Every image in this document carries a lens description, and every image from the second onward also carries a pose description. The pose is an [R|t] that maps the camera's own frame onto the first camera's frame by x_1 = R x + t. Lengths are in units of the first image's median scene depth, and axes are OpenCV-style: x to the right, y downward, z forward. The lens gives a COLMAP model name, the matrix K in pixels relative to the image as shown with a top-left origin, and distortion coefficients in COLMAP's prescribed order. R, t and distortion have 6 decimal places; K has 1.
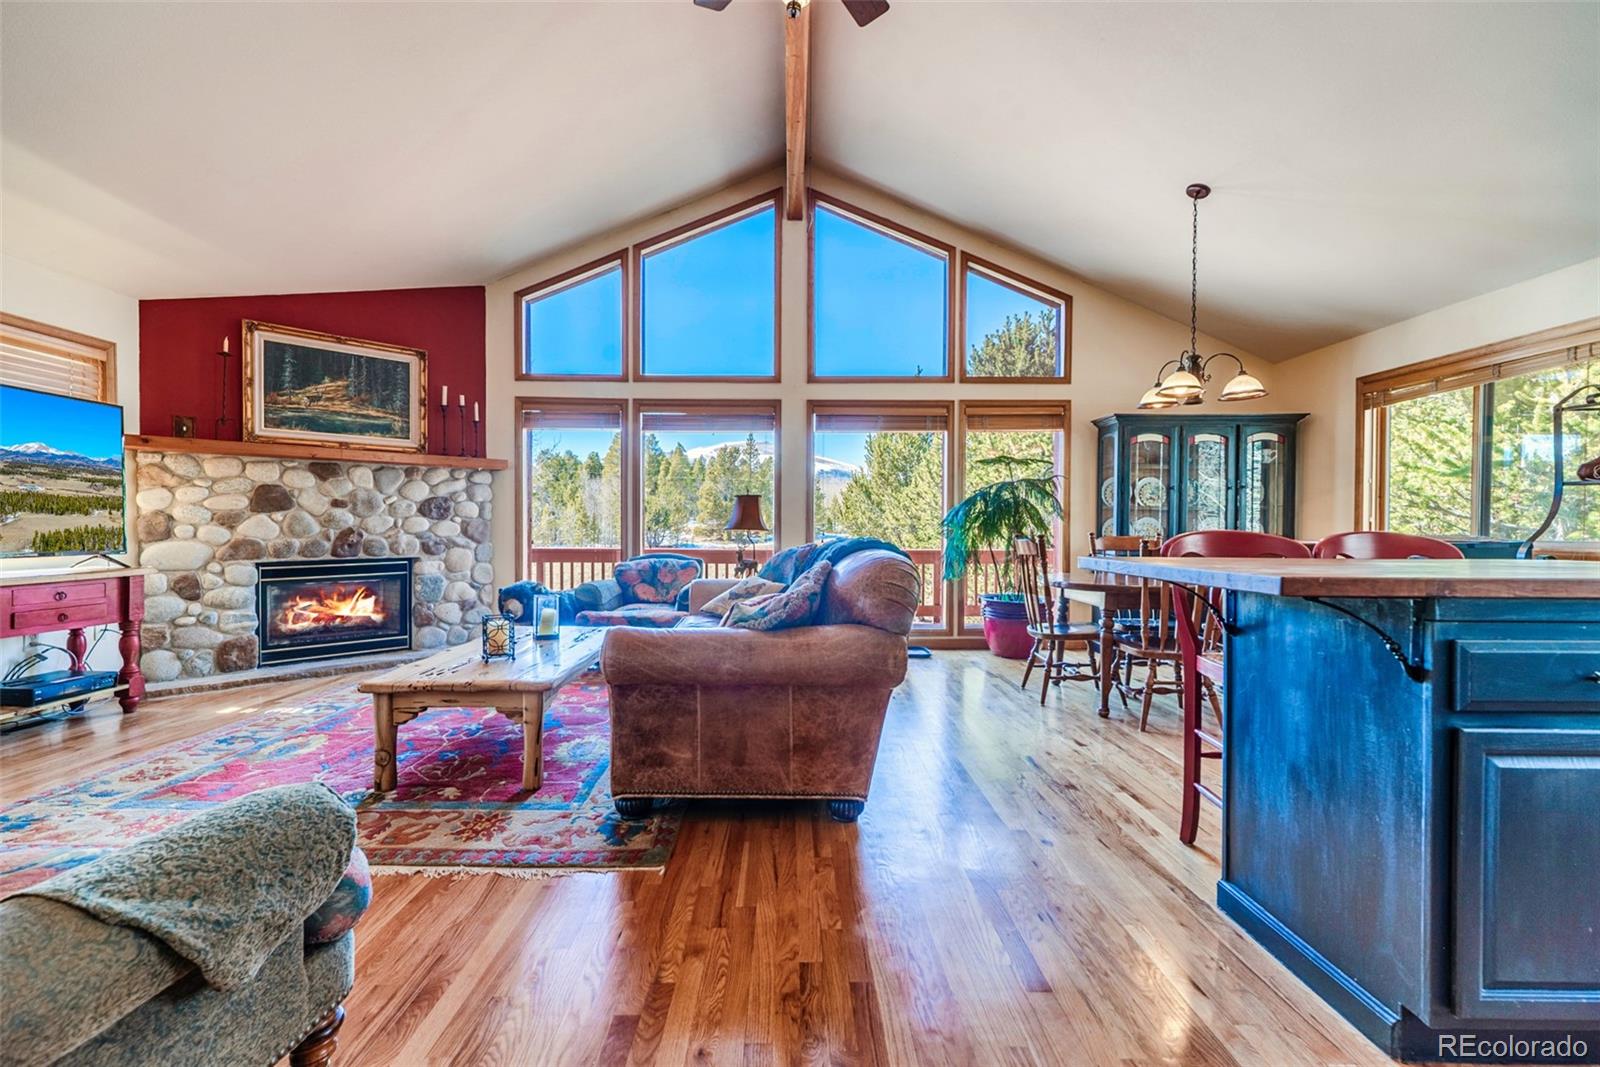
lens RADIAL K [[672.7, 0, 784.5], [0, 672.7, 534.8], [0, 0, 1]] dist [0.010735, 0.000089]
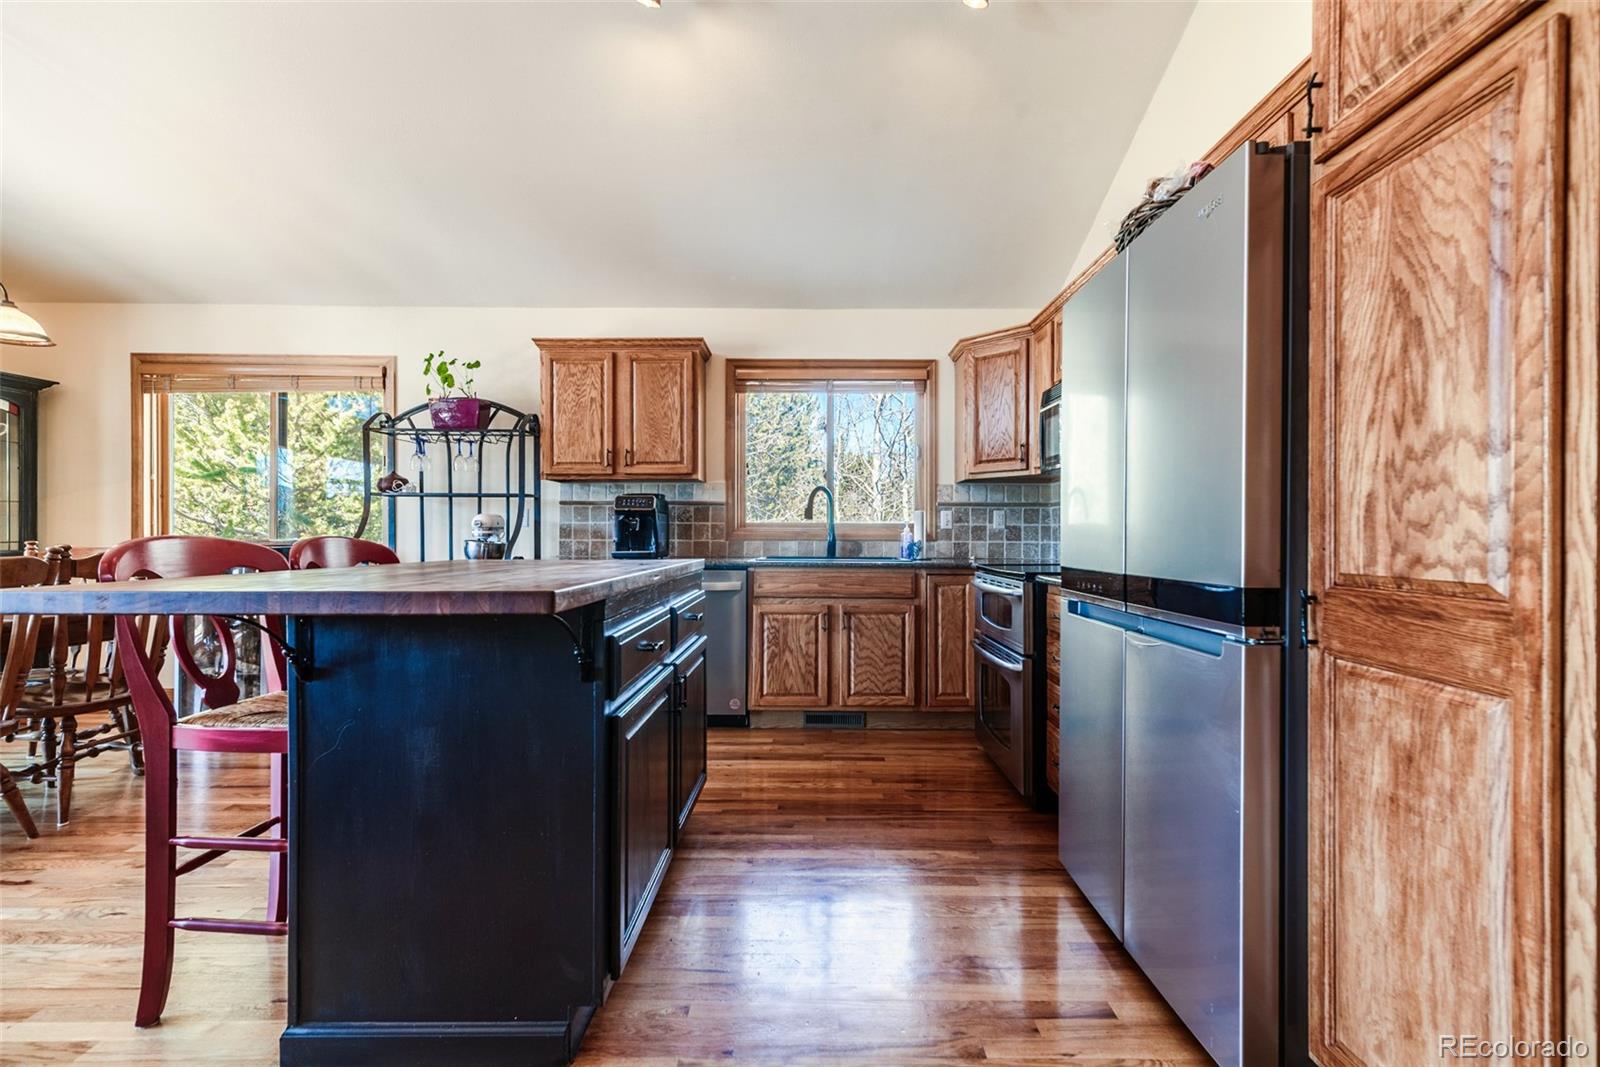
lens RADIAL K [[701.7, 0, 804.1], [0, 701.7, 535.9], [0, 0, 1]] dist [0.013481, 0.000398]
pose [[0.003335, -0.004716, 0.999983, -0.033658], [0.008417, 0.999954, 0.004688, -0.001813], [-0.999959, 0.008402, 0.003374, 0.159767]]
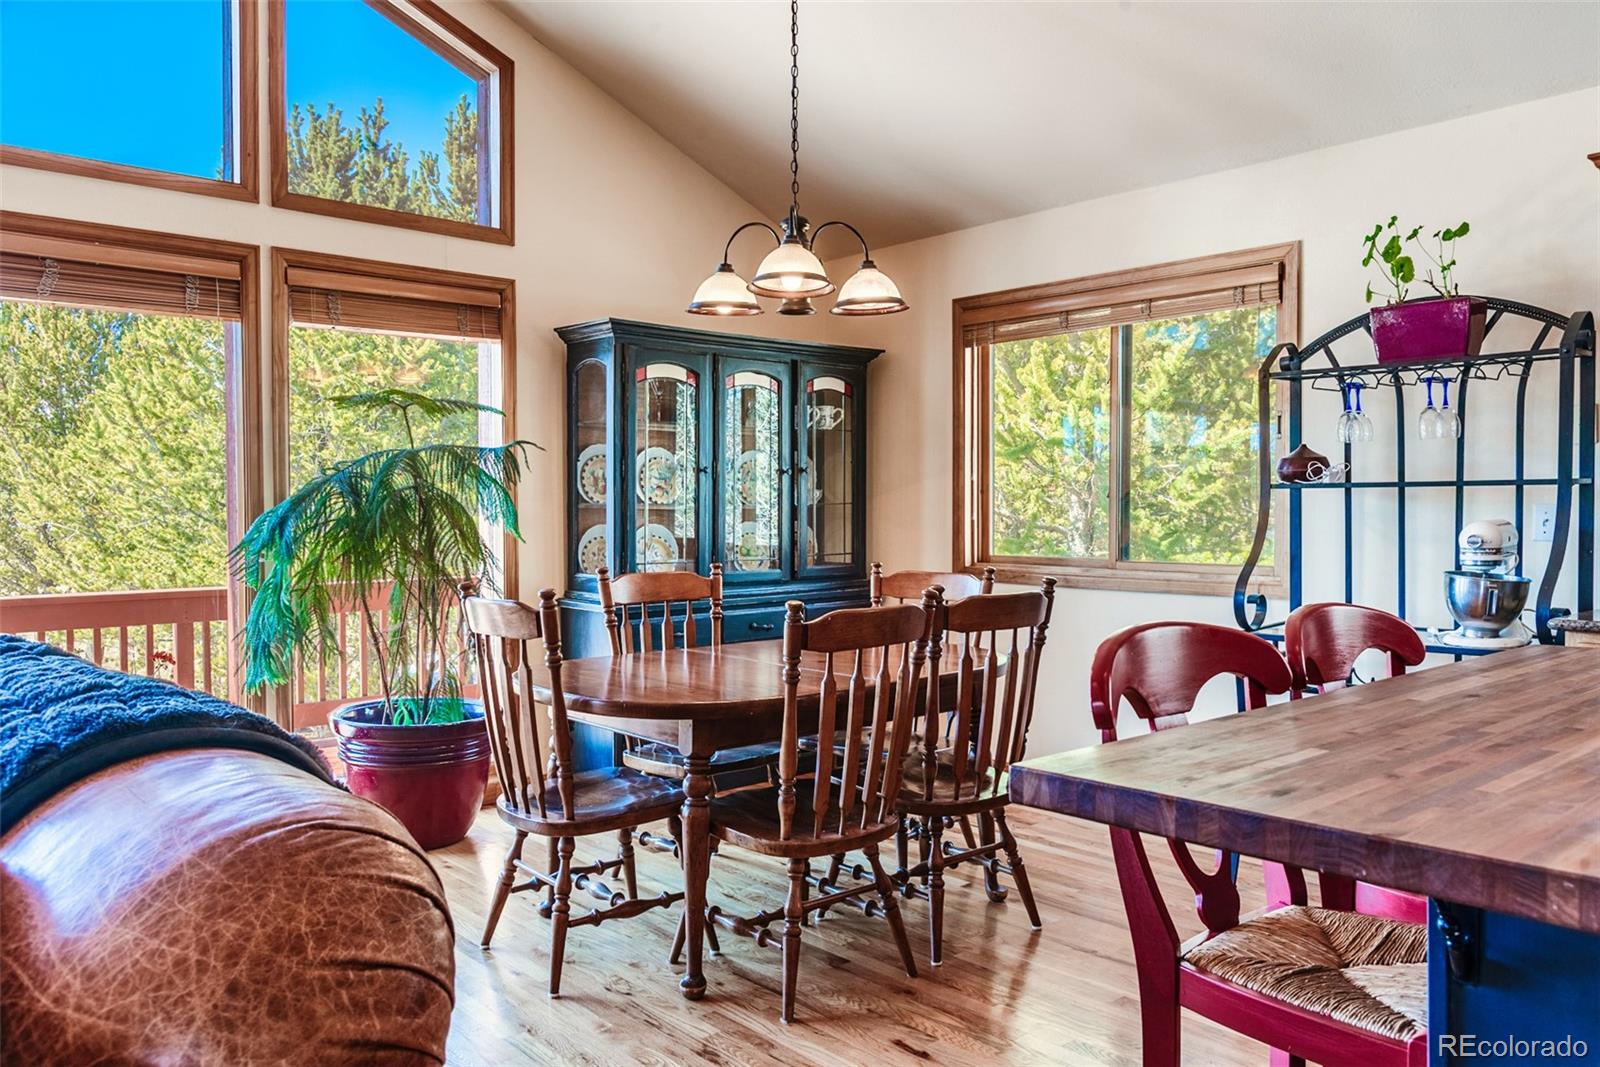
lens RADIAL K [[1203.2, 0, 800.0], [0, 1203.2, 533.5], [0, 0, 1]] dist [-0.000430, -0.000716]
pose [[0.741441, -0.020947, 0.670691, 0.000759], [0.015519, 0.999781, 0.014068, -0.034292], [-0.670839, -0.000022, 0.741603, 0.271889]]
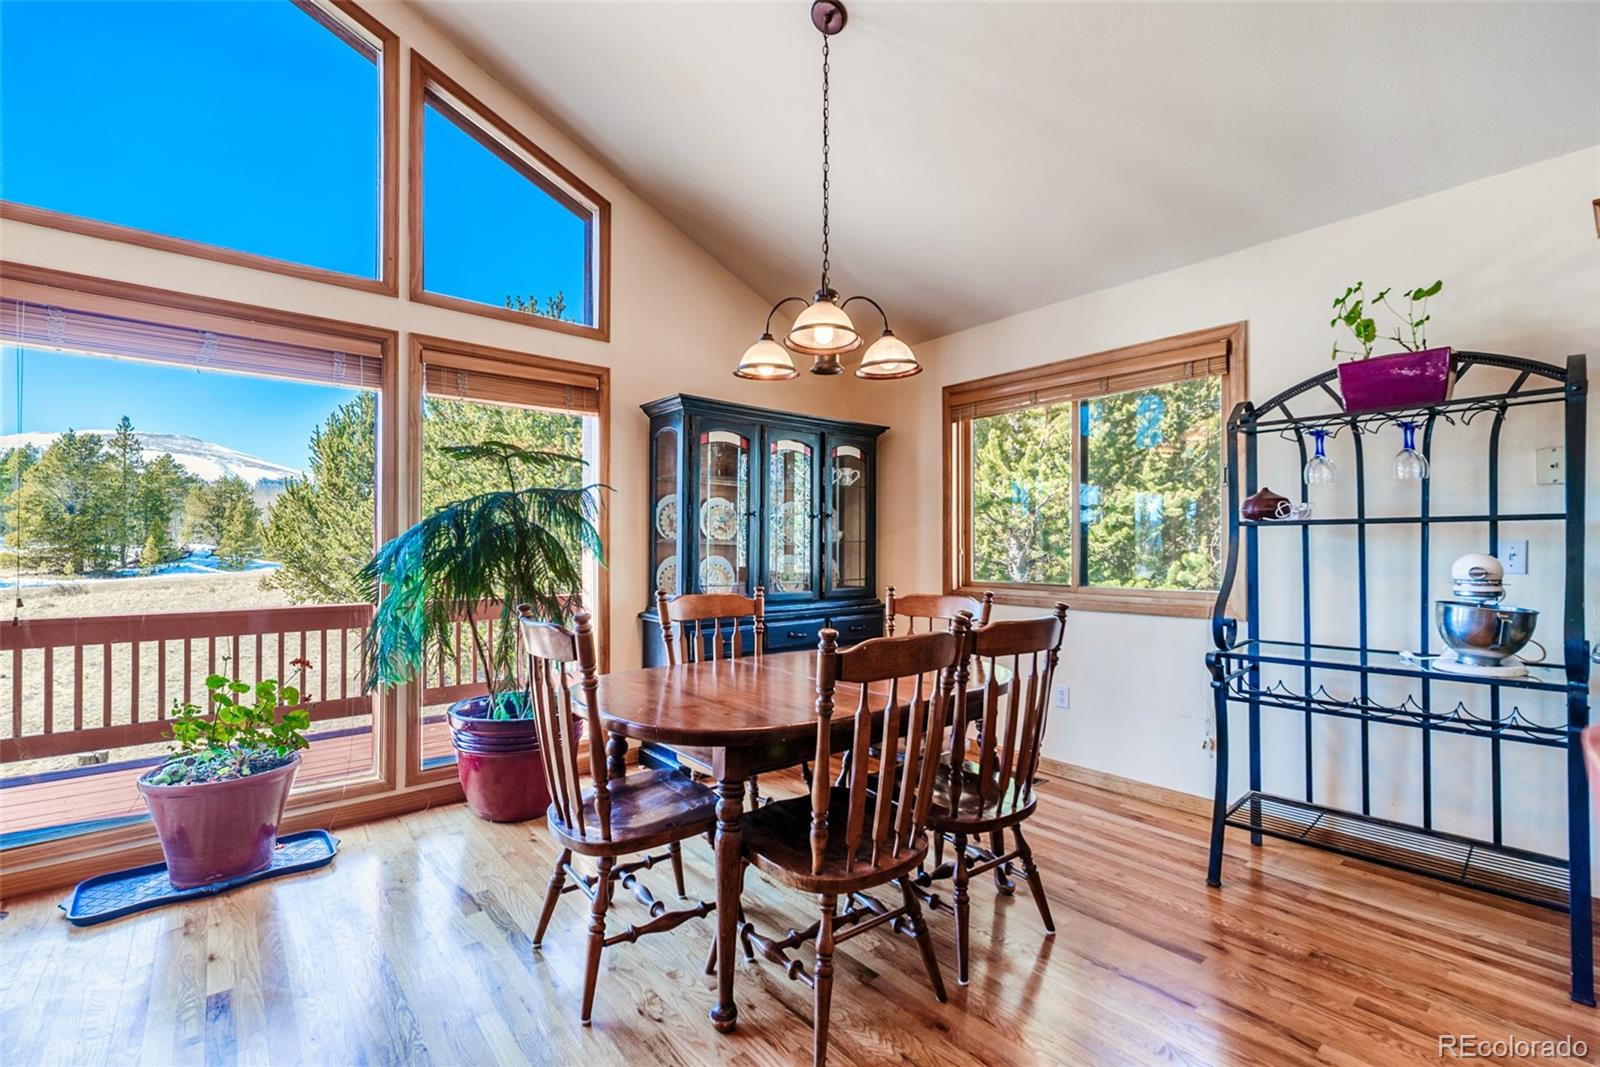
lens RADIAL K [[711.1, 0, 796.3], [0, 711.1, 528.1], [0, 0, 1]] dist [0.019995, -0.000169]
pose [[0.765448, 0.017693, 0.643254, 0.156701], [0.010944, 0.999119, -0.040505, -0.027462], [-0.643404, 0.038044, 0.764580, 0.452159]]
